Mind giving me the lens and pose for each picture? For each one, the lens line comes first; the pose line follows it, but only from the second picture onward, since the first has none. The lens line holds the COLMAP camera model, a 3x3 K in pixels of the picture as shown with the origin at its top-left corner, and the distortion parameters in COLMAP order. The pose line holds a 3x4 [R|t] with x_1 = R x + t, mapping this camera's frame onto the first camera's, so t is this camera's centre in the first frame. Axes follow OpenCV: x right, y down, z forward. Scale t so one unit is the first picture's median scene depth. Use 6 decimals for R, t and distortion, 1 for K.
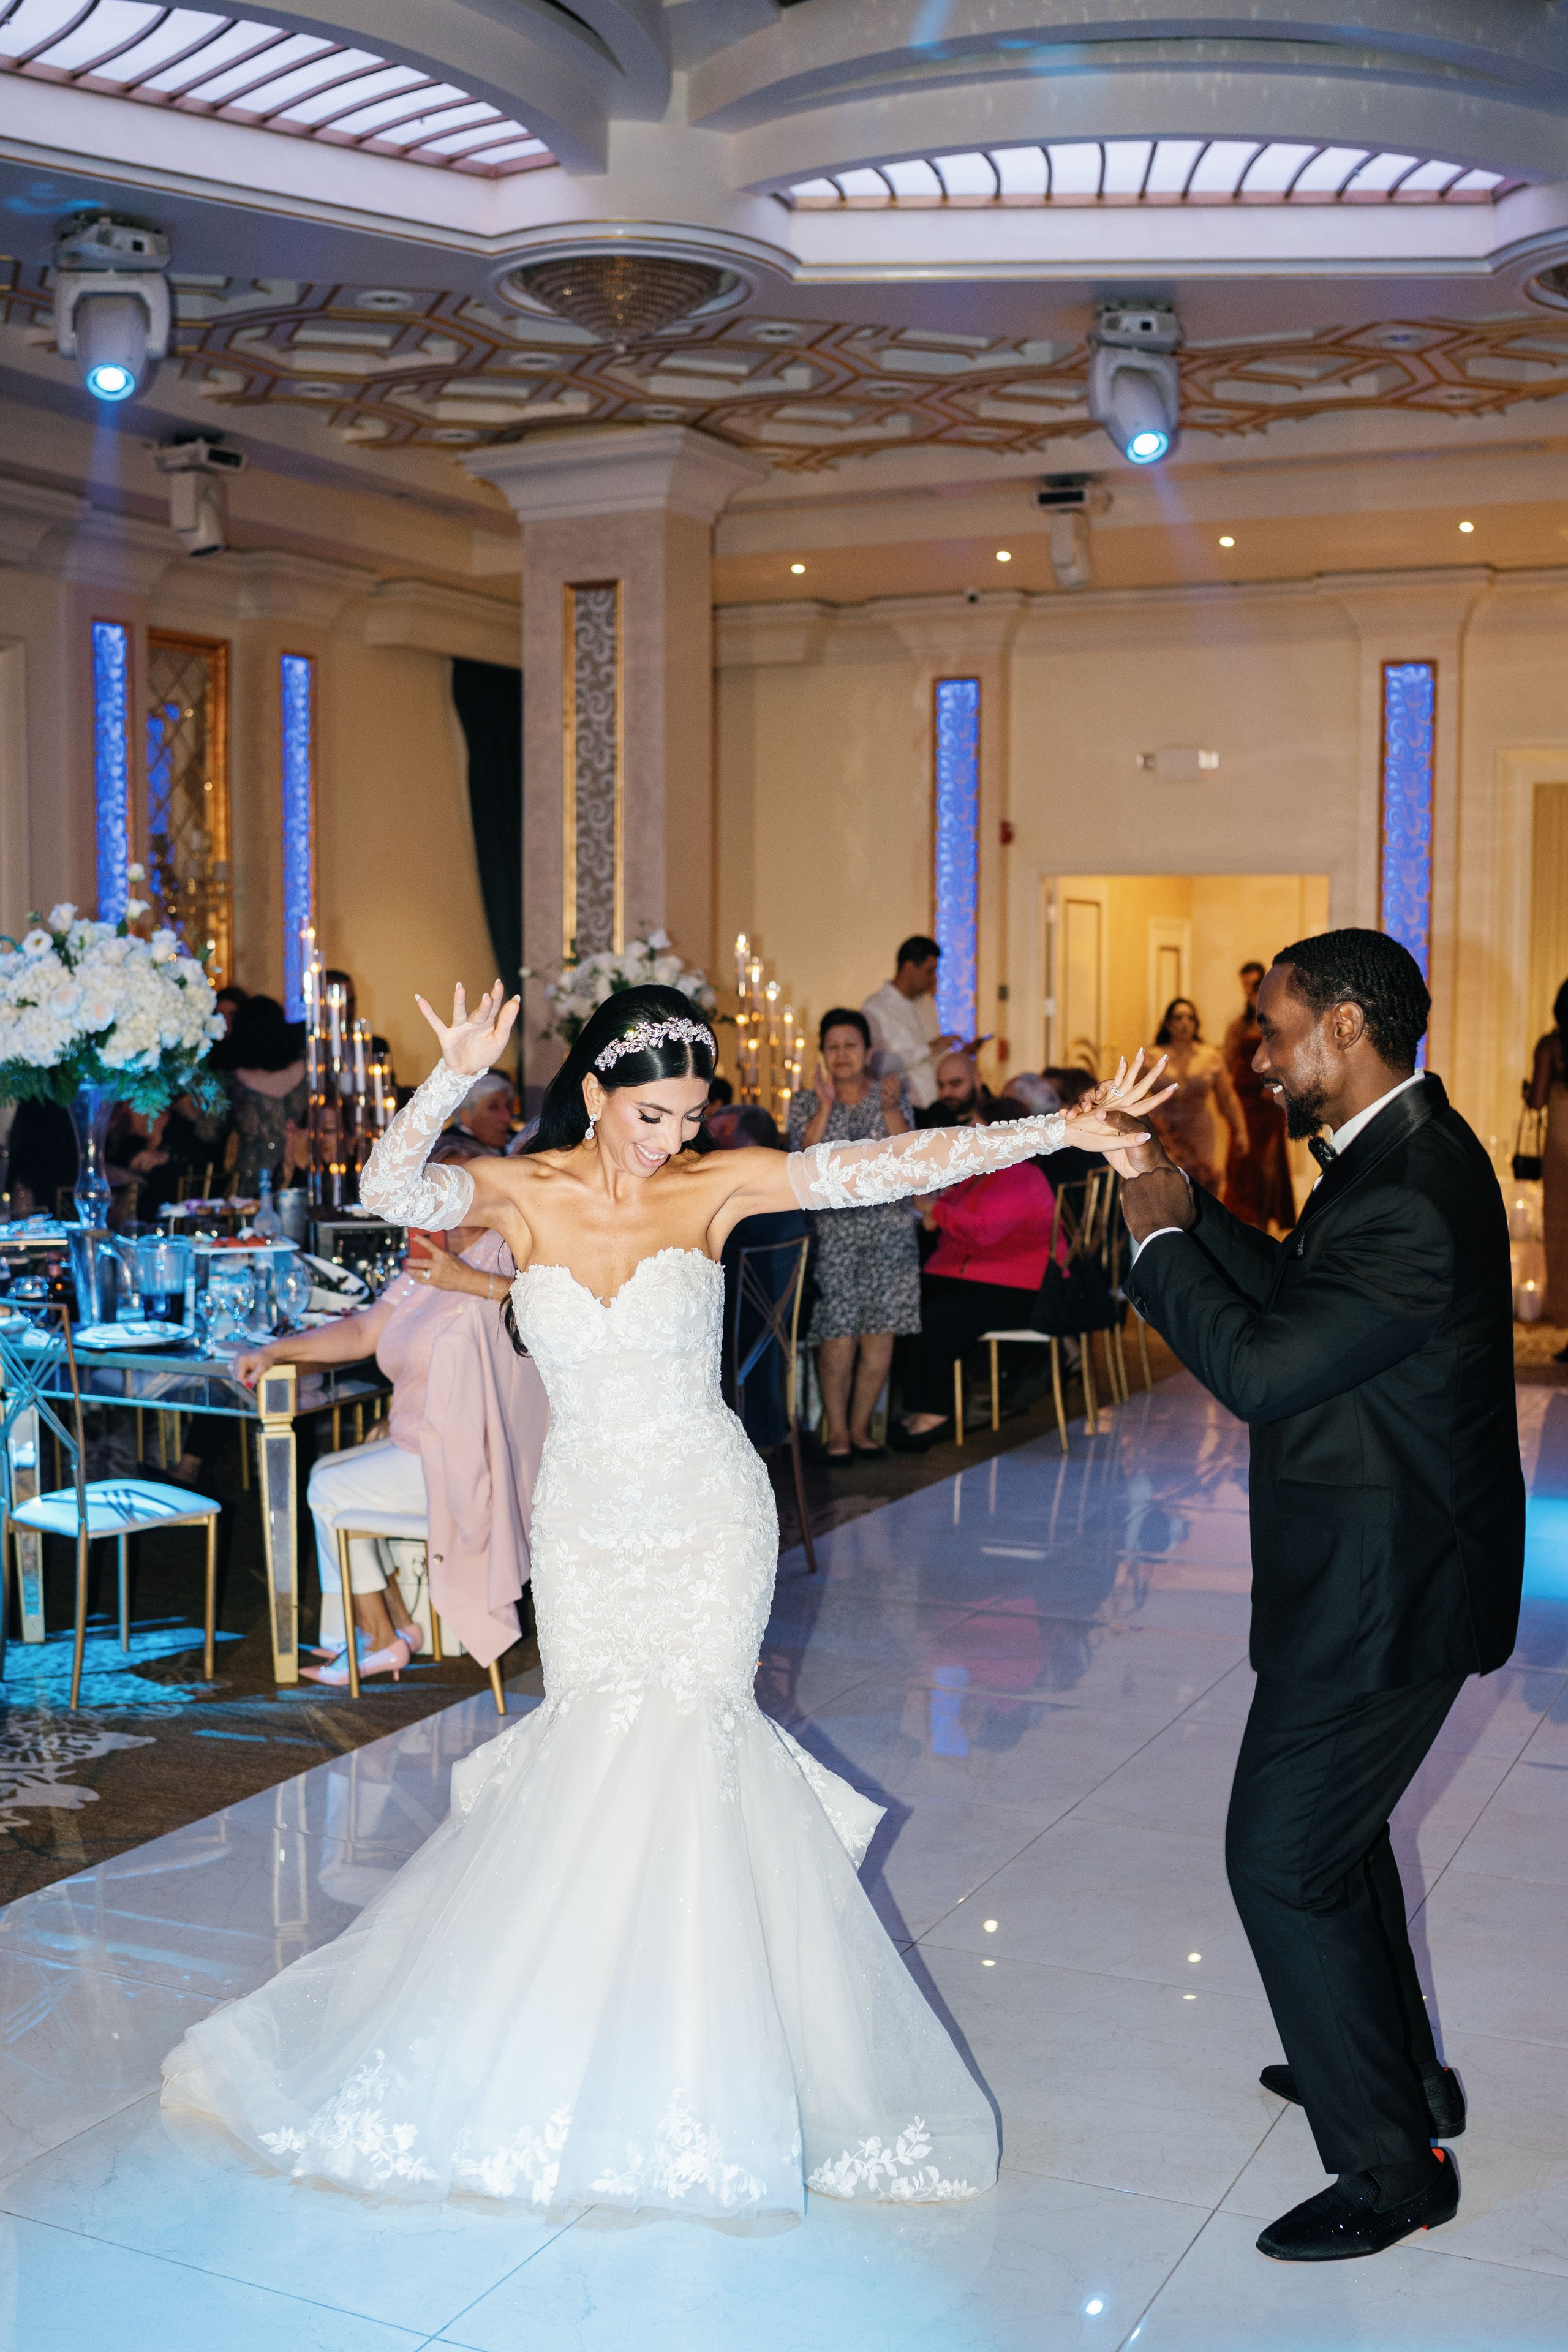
lens RADIAL K [[2598.9, 0, 804.5], [0, 2598.9, 1282.1], [0, 0, 1]] dist [-0.062492, 0.000000]
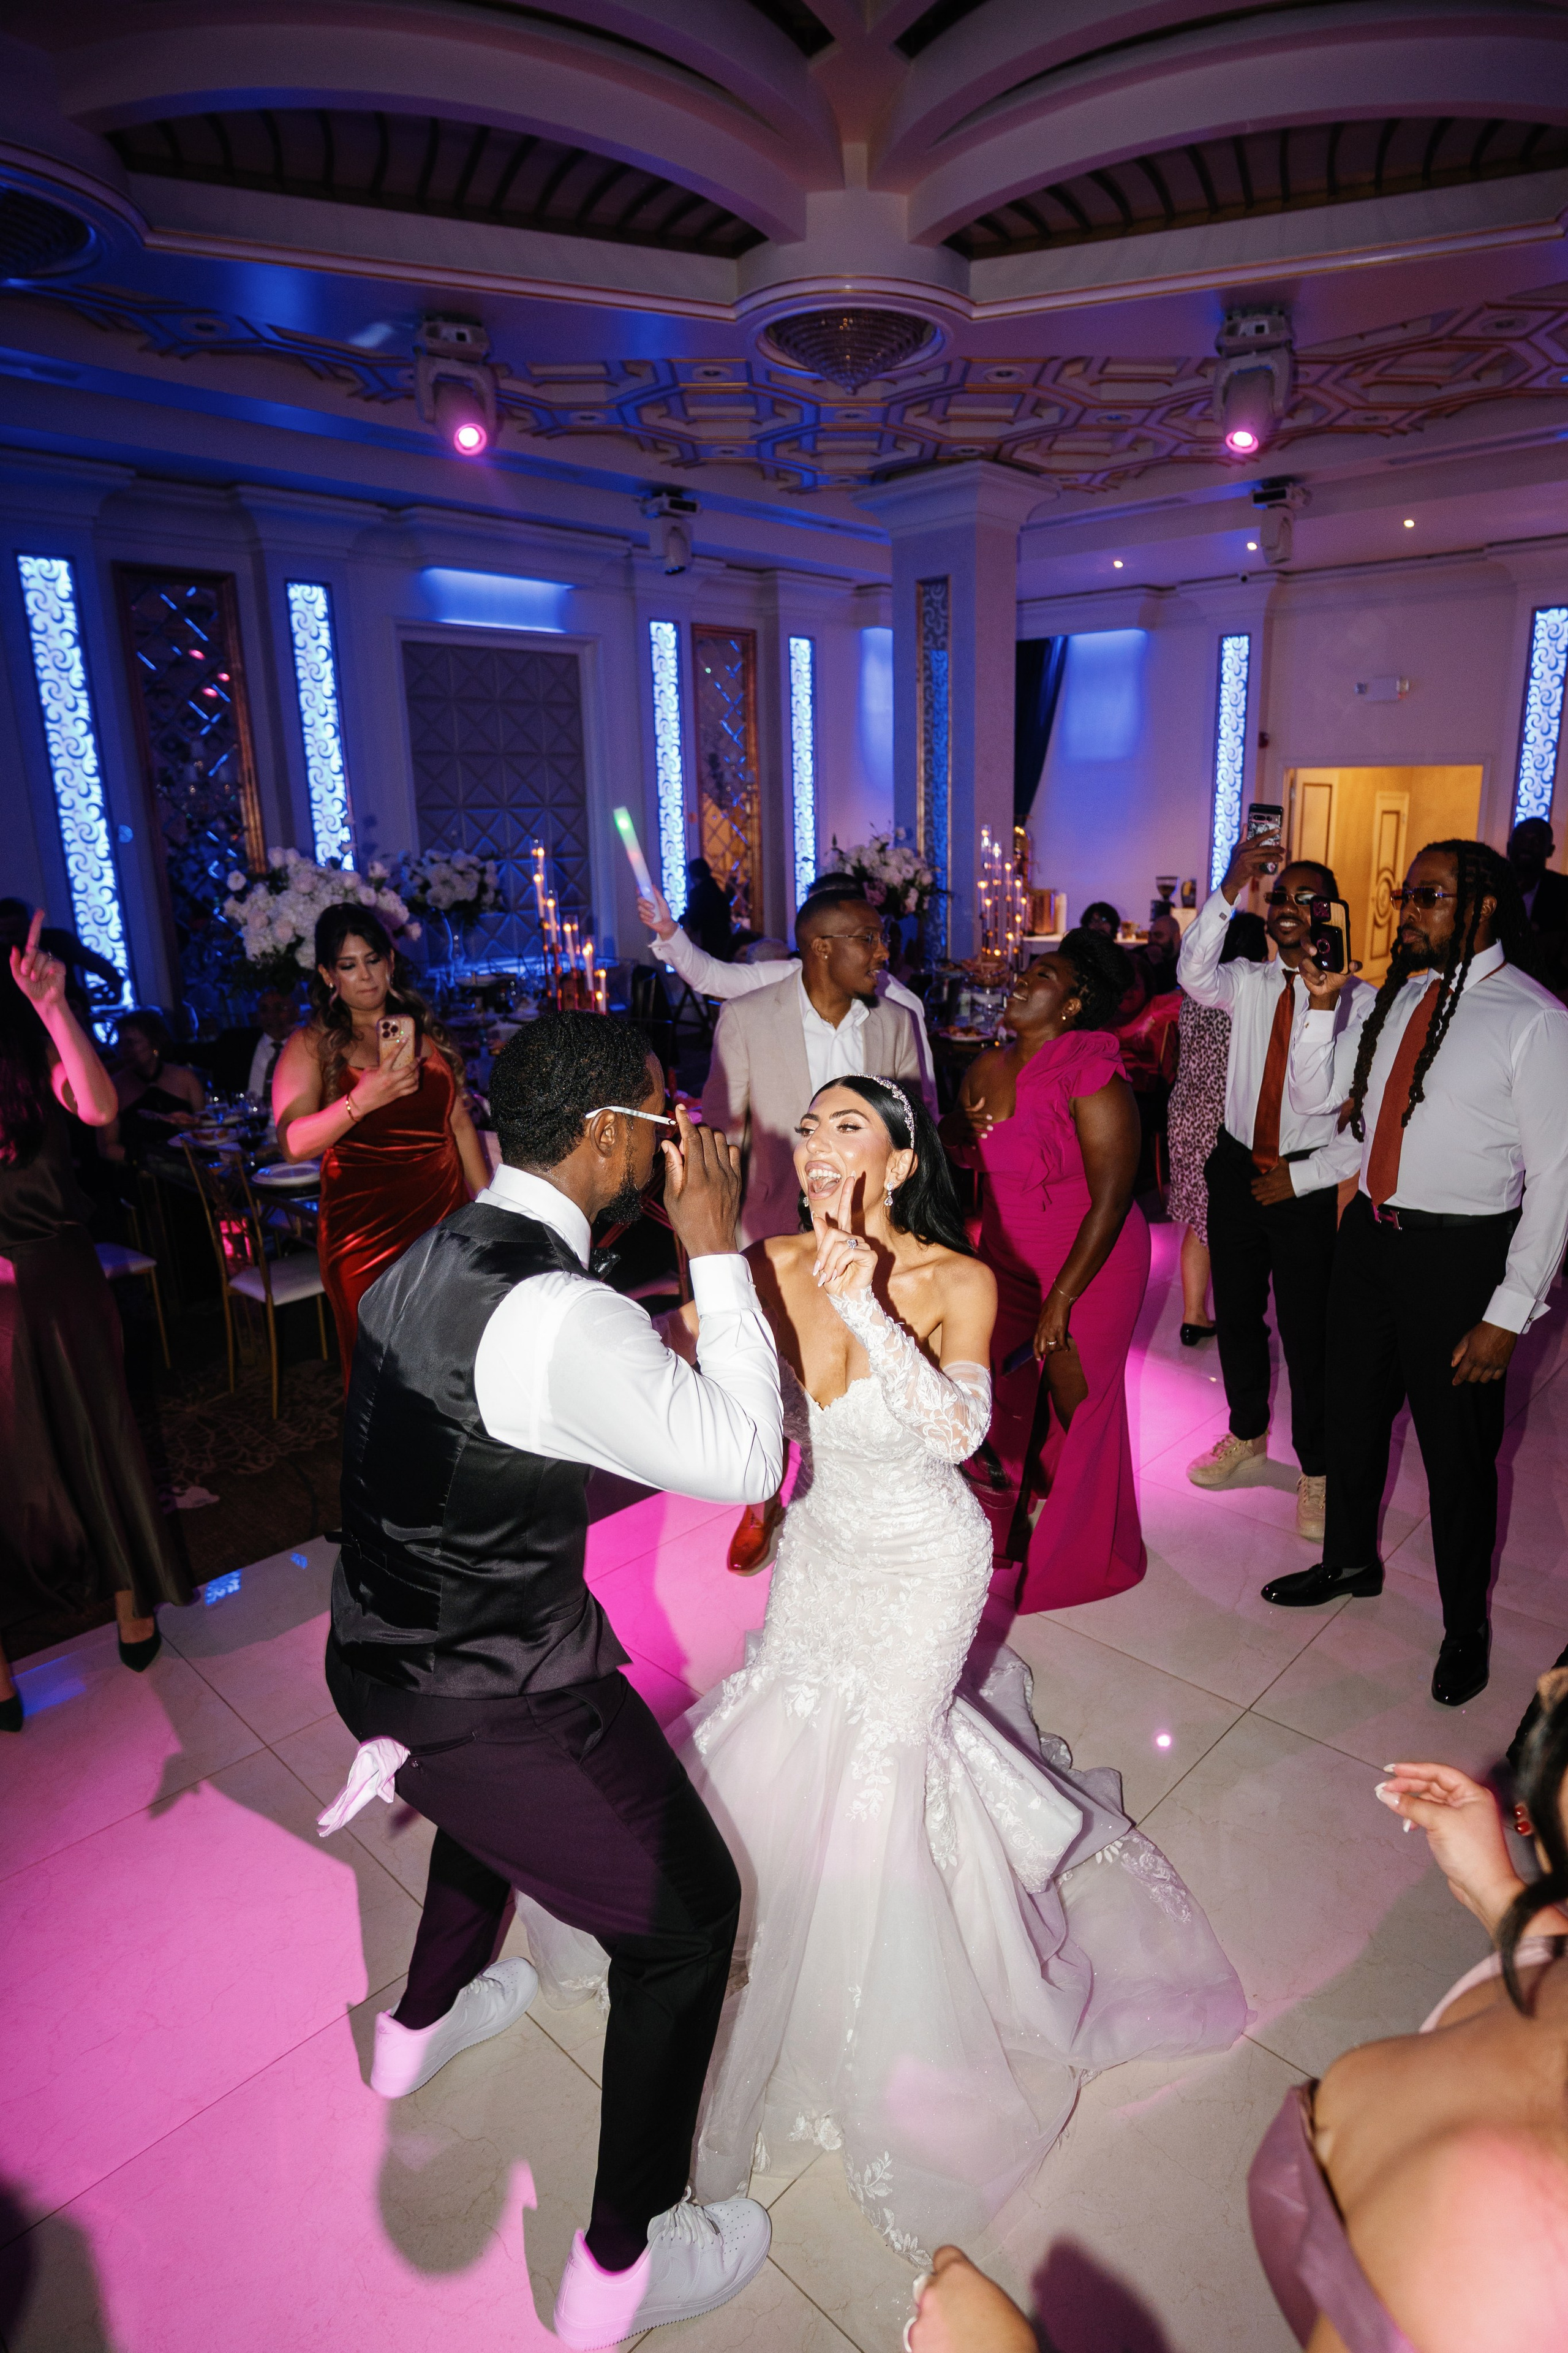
lens RADIAL K [[1334.0, 0, 819.8], [0, 1334.0, 1196.2], [0, 0, 1]] dist [-0.027543, 0.012562]
pose [[0.953790, 0.074911, -0.290985, 0.111769], [-0.026134, 0.985436, 0.168027, -0.047985], [0.299334, -0.152658, 0.941857, 0.211485]]
